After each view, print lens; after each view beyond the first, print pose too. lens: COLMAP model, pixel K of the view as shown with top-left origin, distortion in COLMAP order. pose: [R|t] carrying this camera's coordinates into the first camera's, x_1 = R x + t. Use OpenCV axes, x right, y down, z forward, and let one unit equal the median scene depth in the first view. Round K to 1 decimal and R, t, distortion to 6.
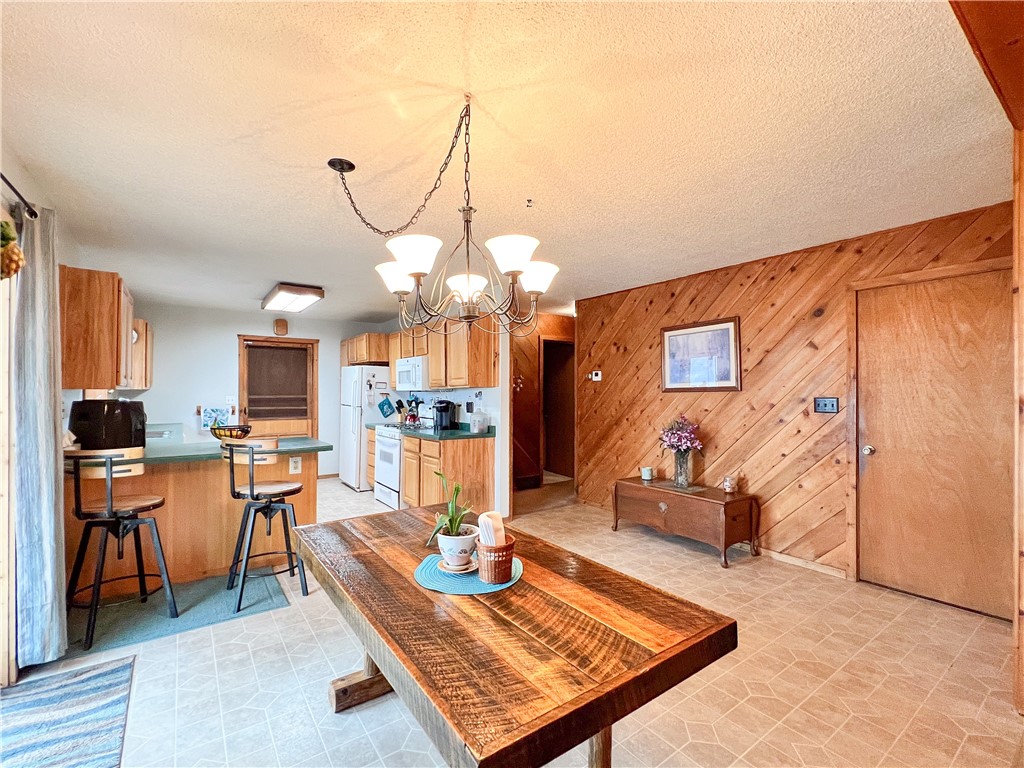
lens RADIAL K [[457.1, 0, 512.0], [0, 457.1, 384.0], [0, 0, 1]] dist [-0.000951, -0.000027]
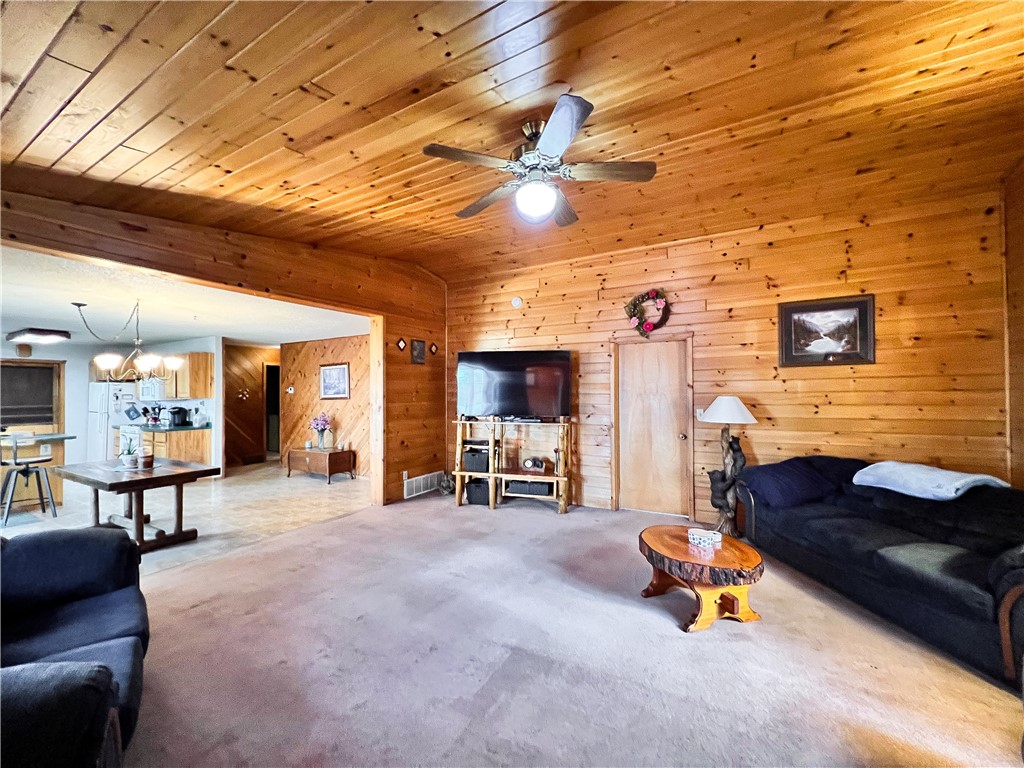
lens RADIAL K [[411.8, 0, 512.0], [0, 411.8, 384.0], [0, 0, 1]] dist [0.001064, 0.000225]
pose [[0.911087, -0.000947, 0.412213, 0.311470], [0.003532, 0.999979, -0.005510, -0.030356], [-0.412199, 0.006476, 0.911071, -0.735764]]
